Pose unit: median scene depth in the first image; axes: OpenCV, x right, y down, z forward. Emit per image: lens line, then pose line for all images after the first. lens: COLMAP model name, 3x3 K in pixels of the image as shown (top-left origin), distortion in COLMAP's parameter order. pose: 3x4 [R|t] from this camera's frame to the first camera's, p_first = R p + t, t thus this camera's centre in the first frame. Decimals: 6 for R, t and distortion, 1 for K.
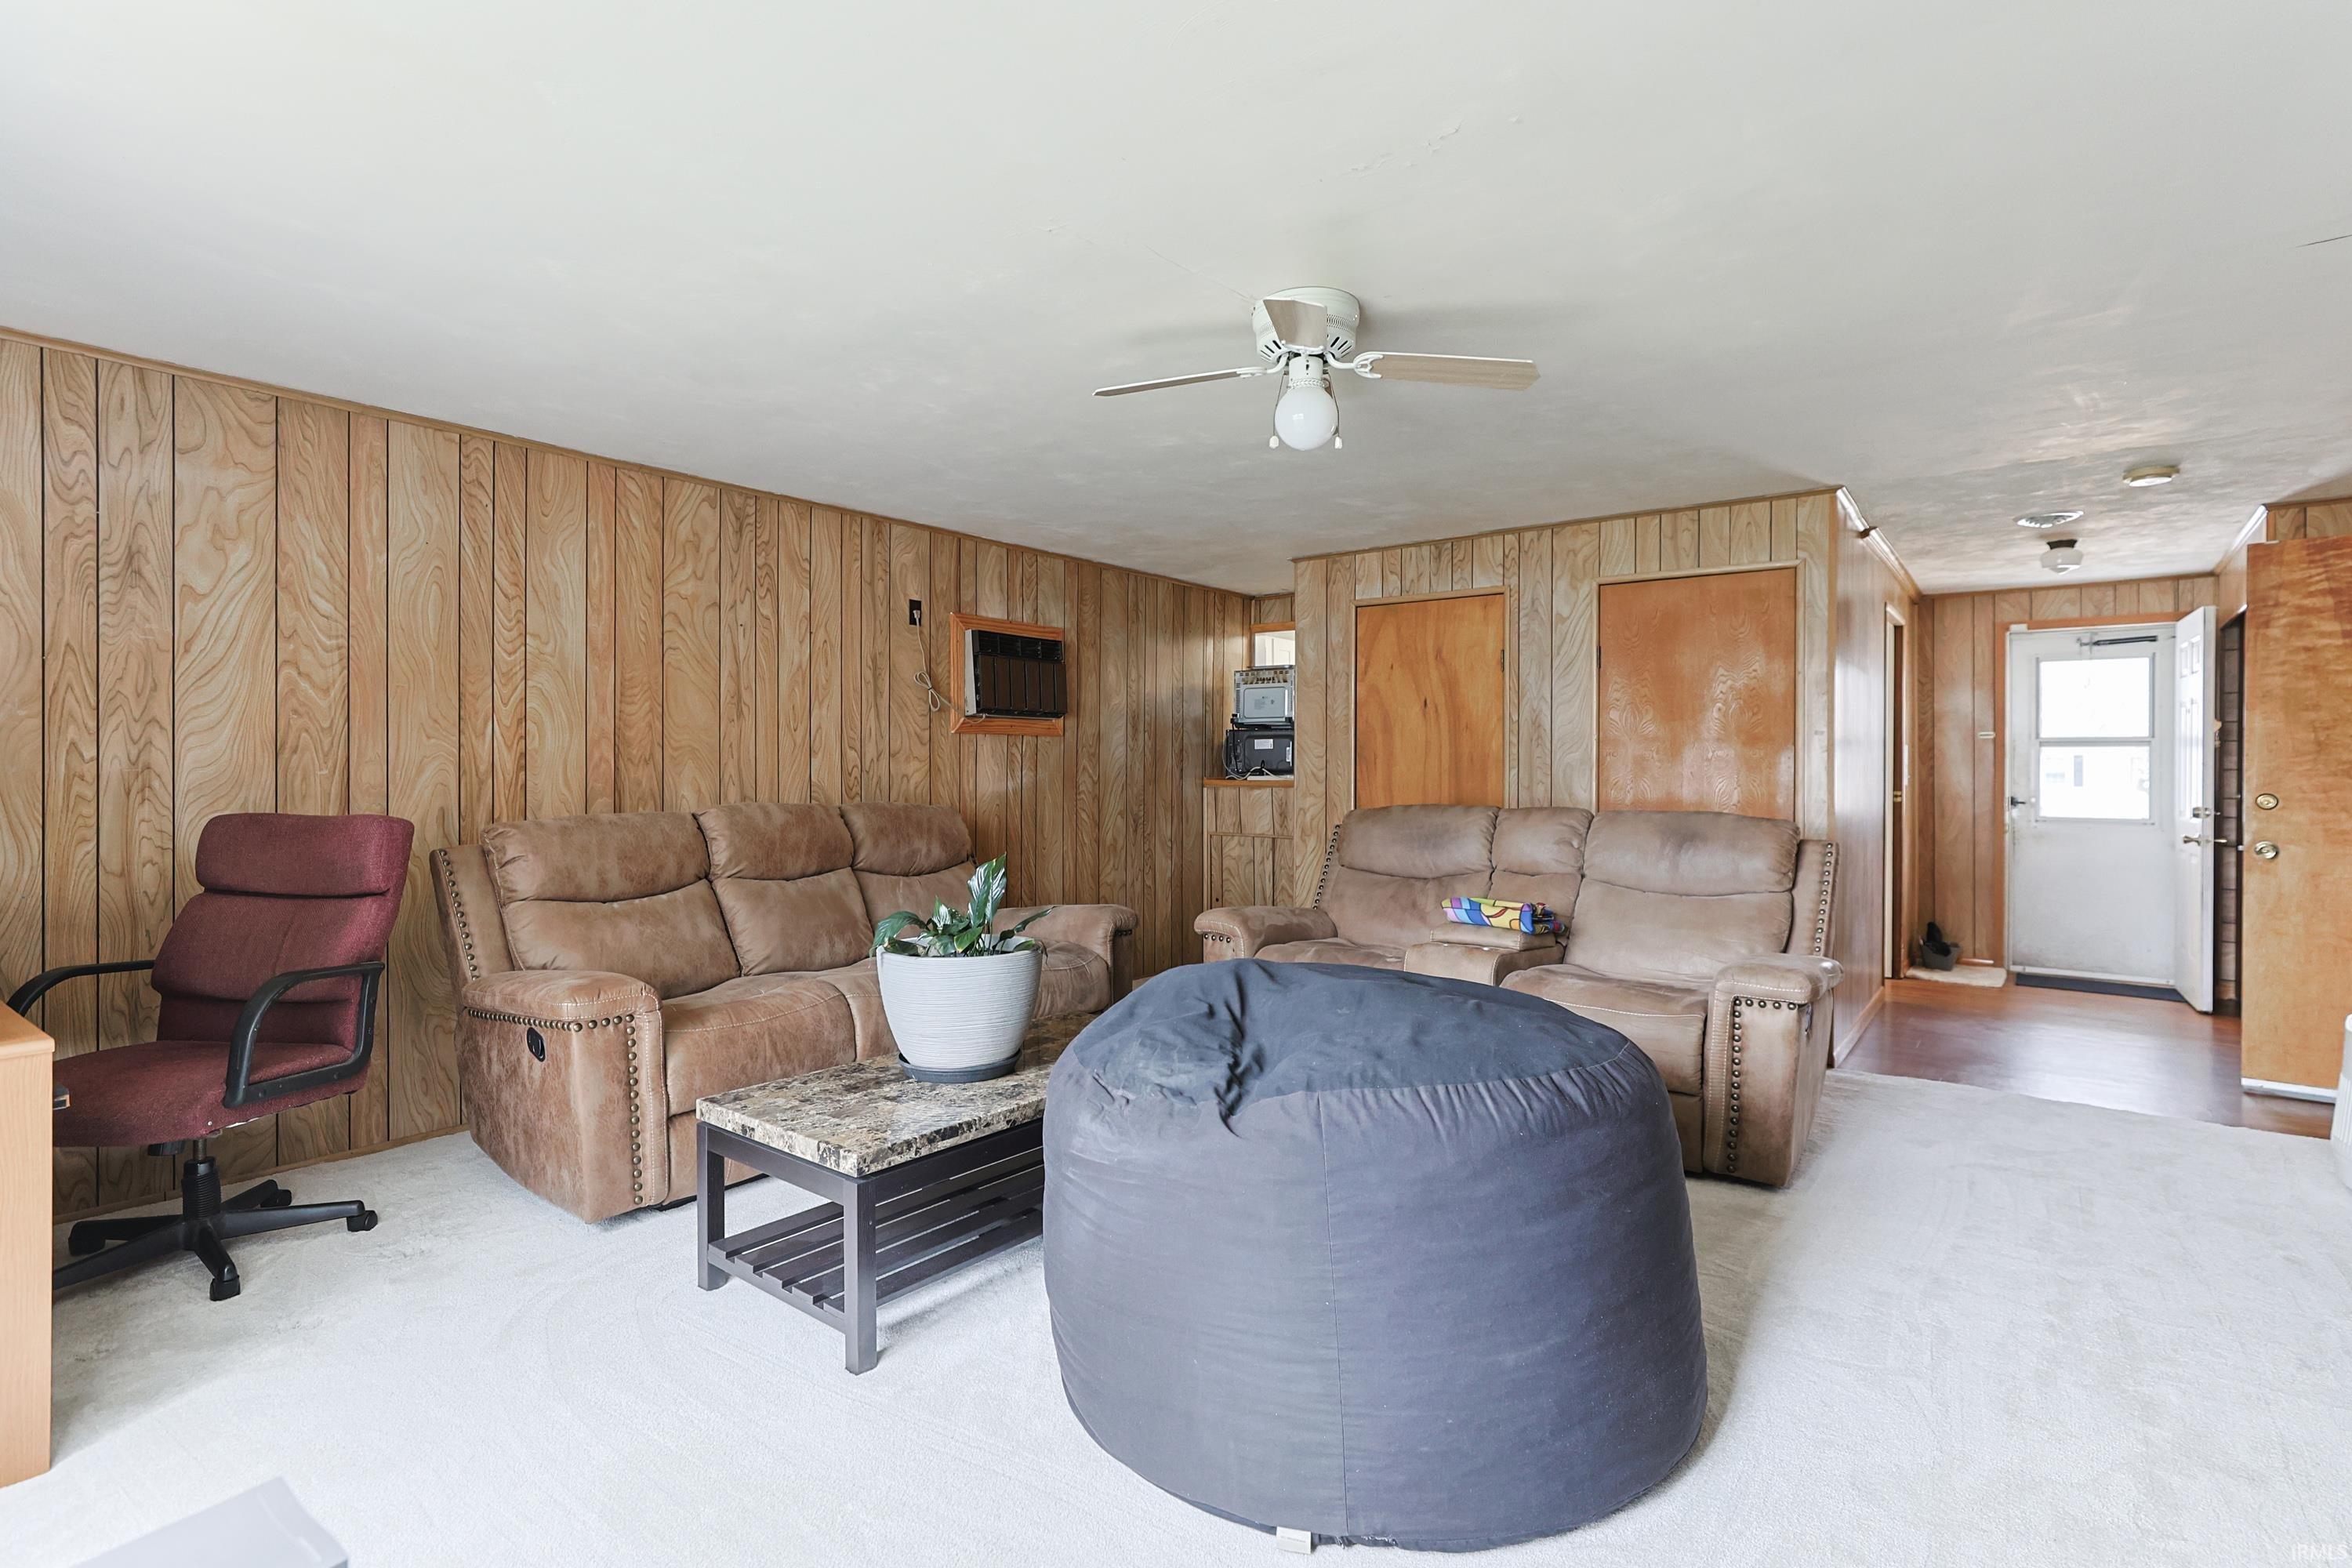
lens RADIAL K [[1144.6, 0, 1199.2], [0, 1144.6, 774.1], [0, 0, 1]] dist [-0.001360, -0.000614]
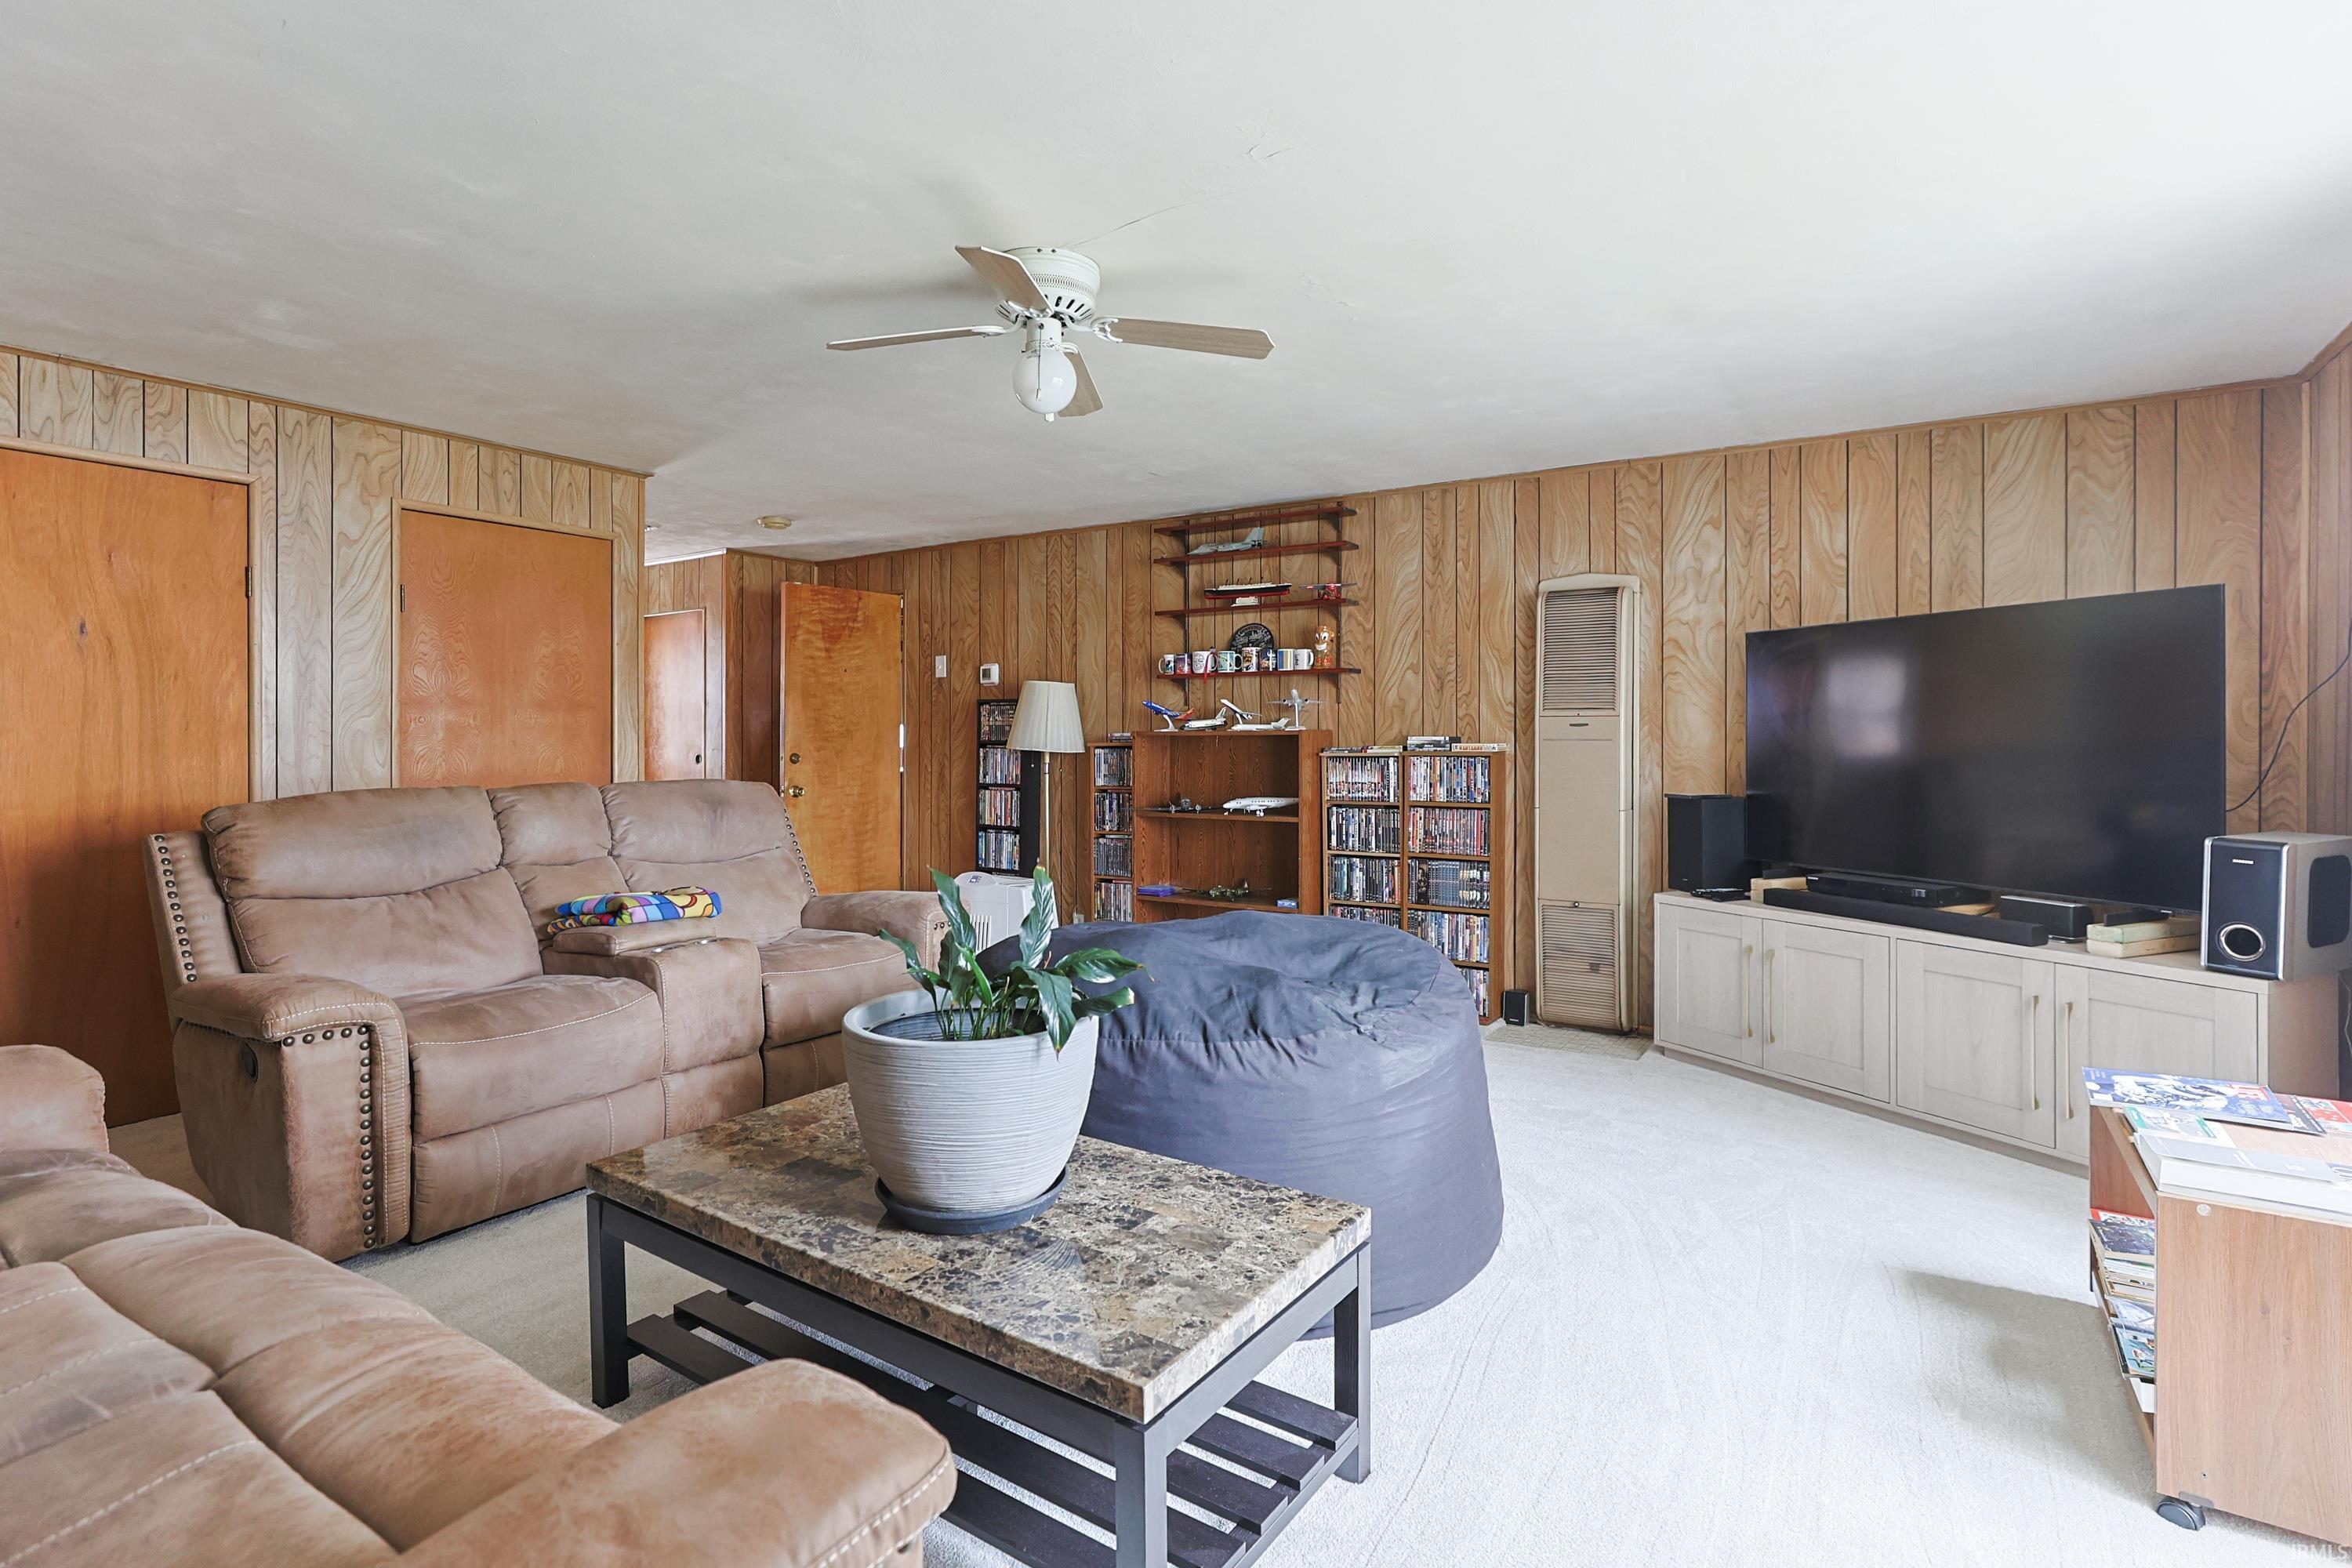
lens RADIAL K [[1147.9, 0, 1162.6], [0, 1147.9, 738.4], [0, 0, 1]] dist [-0.003486, -0.000200]
pose [[-0.056139, -0.002325, 0.998420, -0.509891], [0.009979, 0.999946, 0.002890, -0.001848], [-0.998373, 0.010126, -0.056113, 0.549806]]
